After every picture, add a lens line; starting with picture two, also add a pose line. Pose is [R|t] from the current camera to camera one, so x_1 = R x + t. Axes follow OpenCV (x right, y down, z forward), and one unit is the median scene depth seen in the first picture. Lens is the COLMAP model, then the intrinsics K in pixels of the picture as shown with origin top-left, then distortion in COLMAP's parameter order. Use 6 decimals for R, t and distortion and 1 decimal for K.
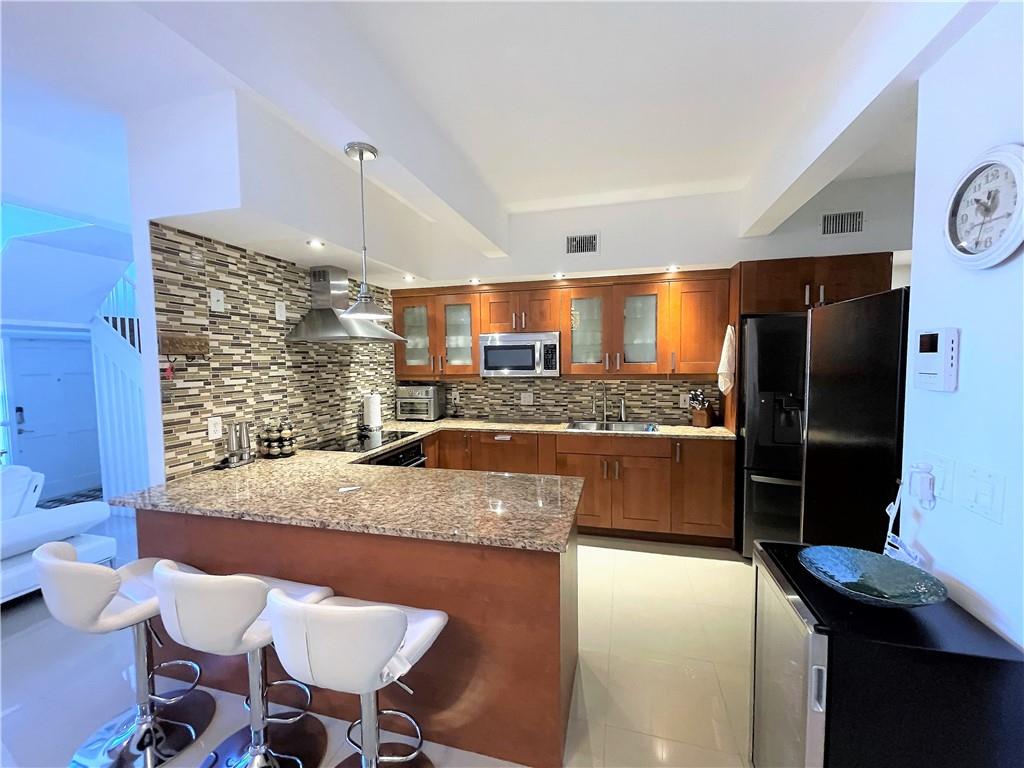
lens RADIAL K [[412.5, 0, 512.0], [0, 412.5, 384.0], [0, 0, 1]] dist [-0.002362, -0.000519]
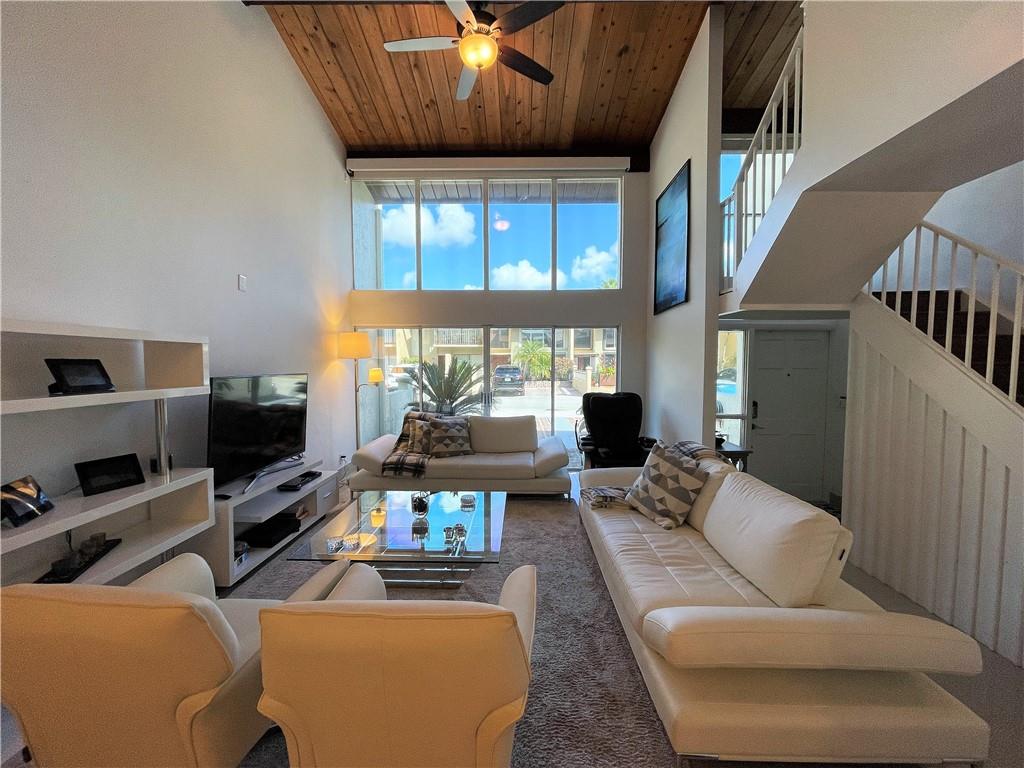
lens RADIAL K [[411.0, 0, 512.0], [0, 411.0, 384.0], [0, 0, 1]] dist [-0.003943, 0.000008]
pose [[0.244545, 0.068103, -0.967243, -0.544388], [-0.060079, 0.996678, 0.054986, -0.005102], [0.967775, 0.044664, 0.247824, 0.271354]]
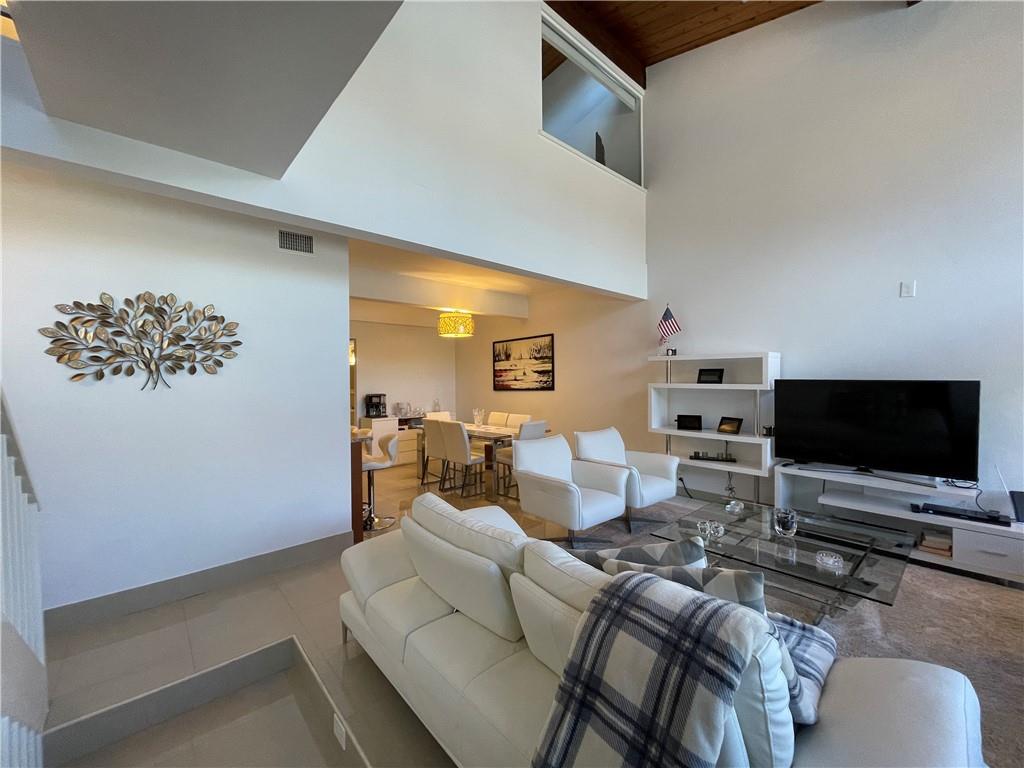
lens RADIAL K [[411.0, 0, 512.0], [0, 411.0, 384.0], [0, 0, 1]] dist [-0.003943, 0.000008]
pose [[-0.841657, 0.012563, 0.539866, -1.333834], [0.053571, 0.996740, 0.060324, -0.033167], [-0.537348, 0.079693, -0.839587, 1.168061]]
